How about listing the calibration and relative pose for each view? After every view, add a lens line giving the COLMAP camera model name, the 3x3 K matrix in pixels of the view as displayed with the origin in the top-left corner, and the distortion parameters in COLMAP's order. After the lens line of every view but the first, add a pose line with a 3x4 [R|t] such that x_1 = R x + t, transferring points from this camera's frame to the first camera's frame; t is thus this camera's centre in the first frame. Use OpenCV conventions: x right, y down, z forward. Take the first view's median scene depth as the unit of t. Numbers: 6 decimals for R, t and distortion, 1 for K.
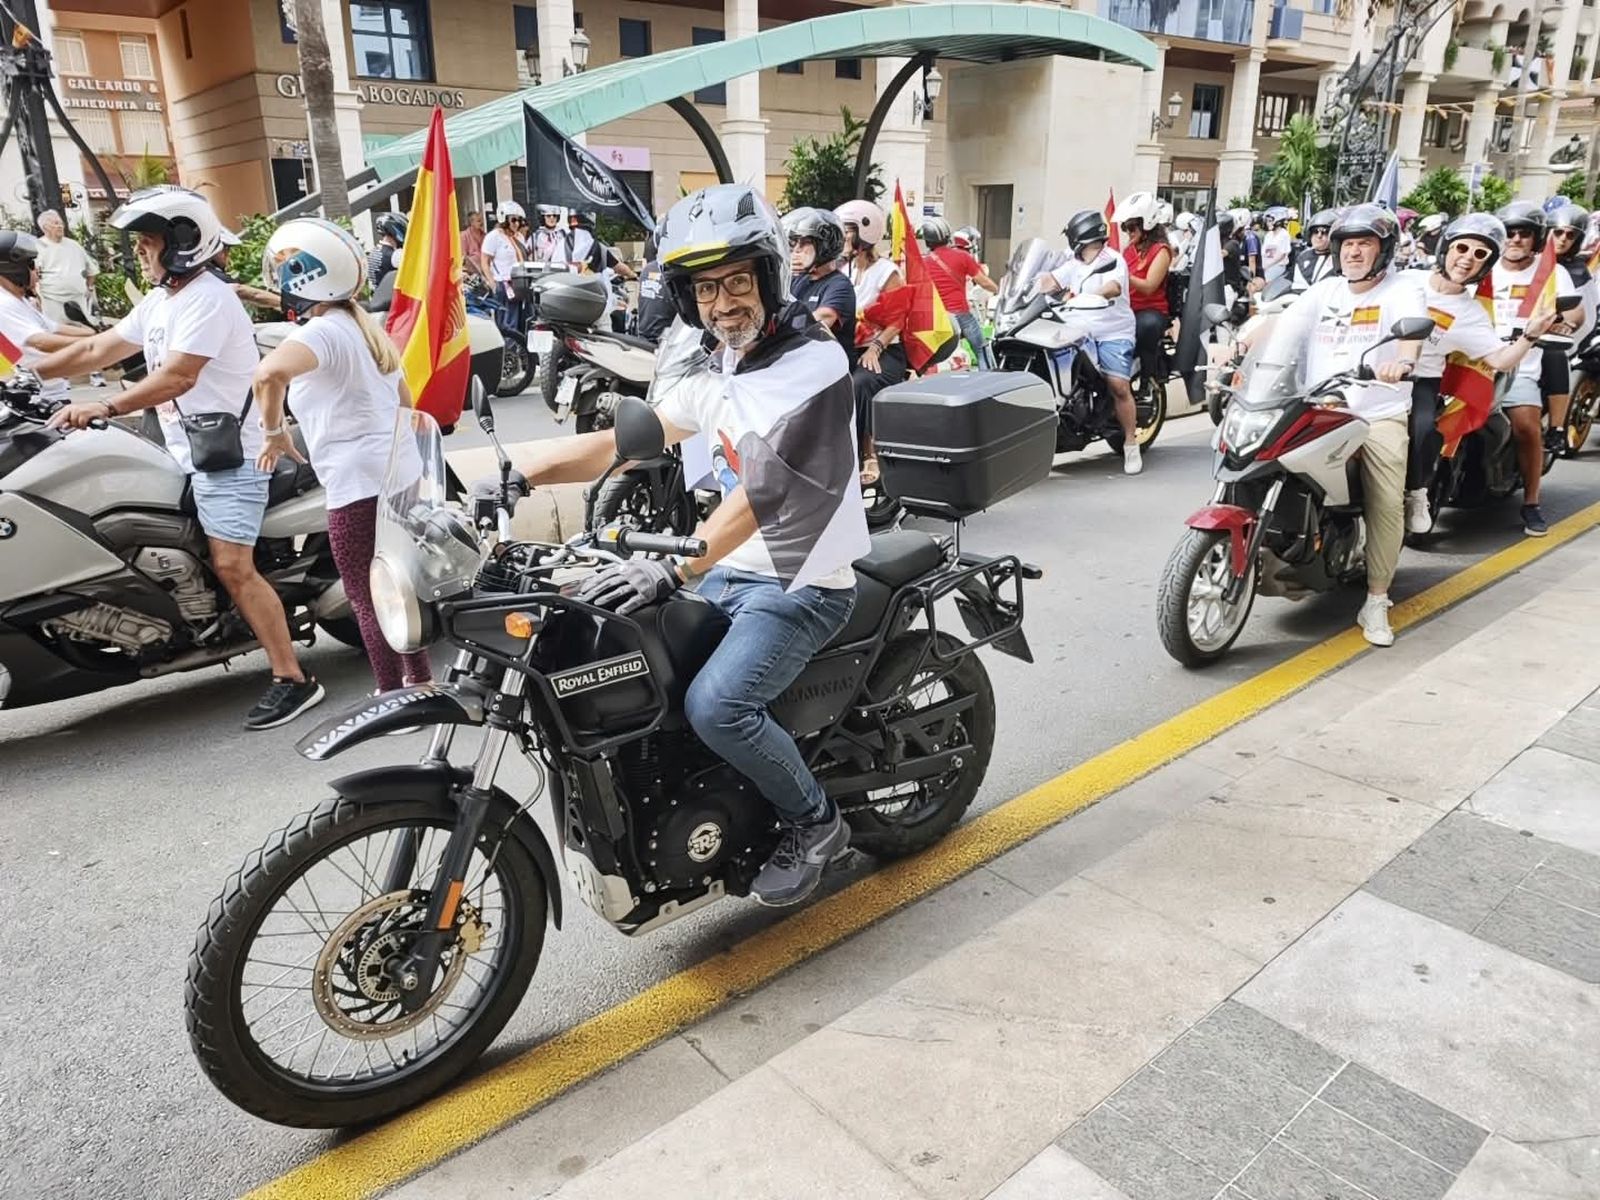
lens RADIAL K [[1135.5, 0, 800.0], [0, 1135.5, 600.0], [0, 0, 1]] dist [0.014315, -0.021181]
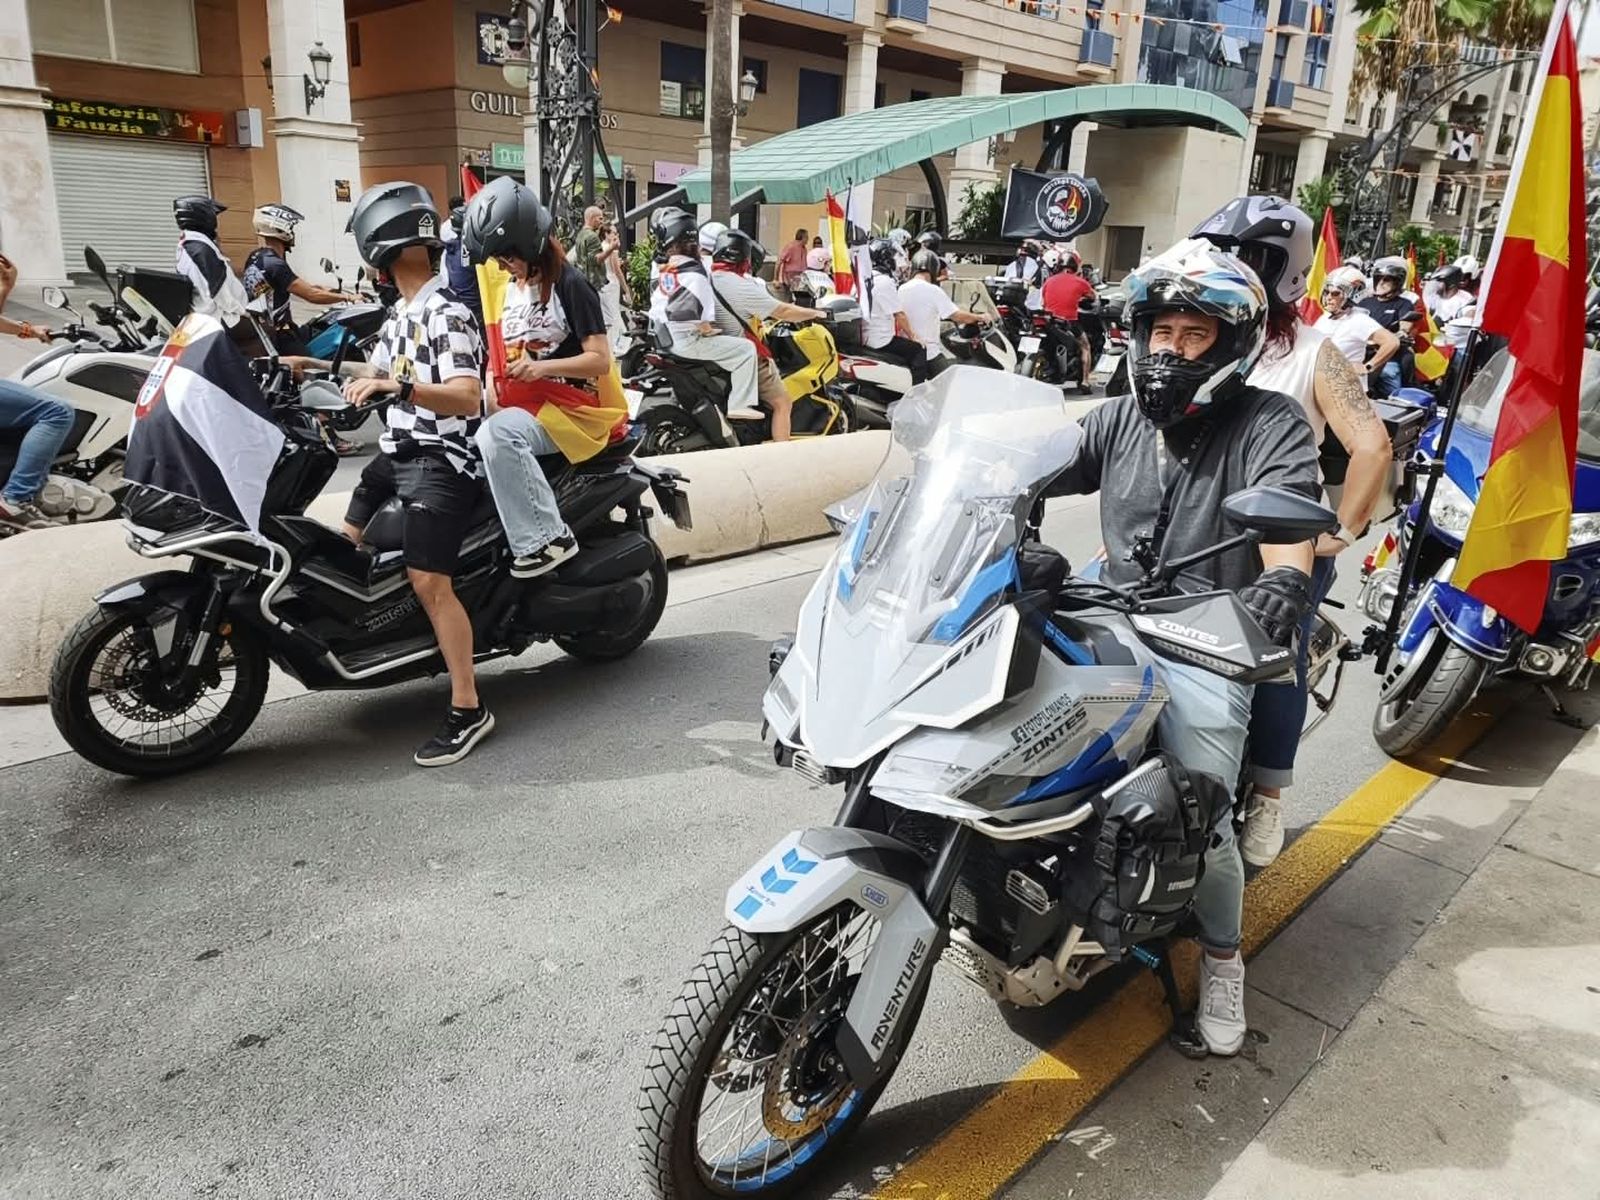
lens RADIAL K [[1171.5, 0, 794.4], [0, 1171.5, 577.6], [0, 0, 1]] dist [0.011401, -0.011408]
pose [[0.994378, 0.023205, 0.103312, -0.216288], [-0.019168, 0.999020, -0.039901, 0.046500], [-0.104137, 0.037696, 0.993848, -0.135182]]
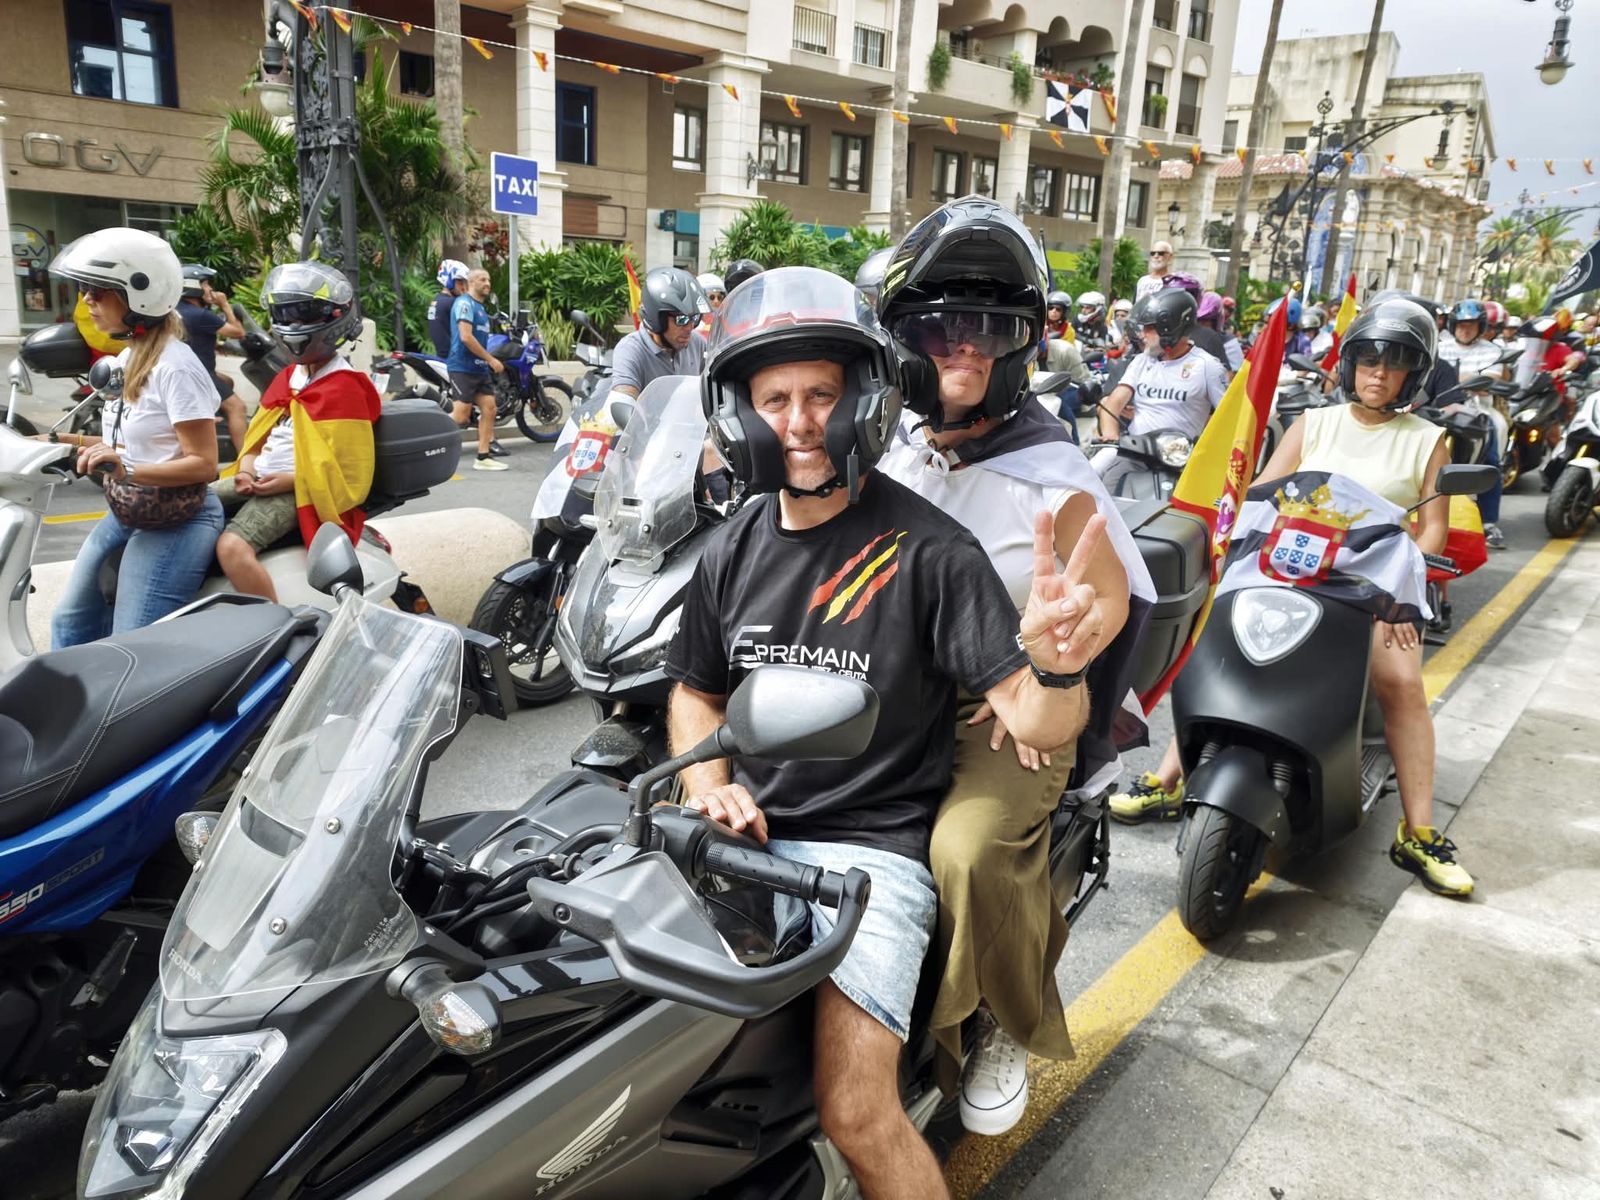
lens RADIAL K [[1171.5, 0, 794.4], [0, 1171.5, 577.6], [0, 0, 1]] dist [0.011401, -0.011408]
pose [[0.990294, 0.014707, 0.138206, 0.555840], [-0.003535, 0.996729, -0.080736, -0.161008], [-0.138941, 0.079464, 0.987107, 0.476061]]
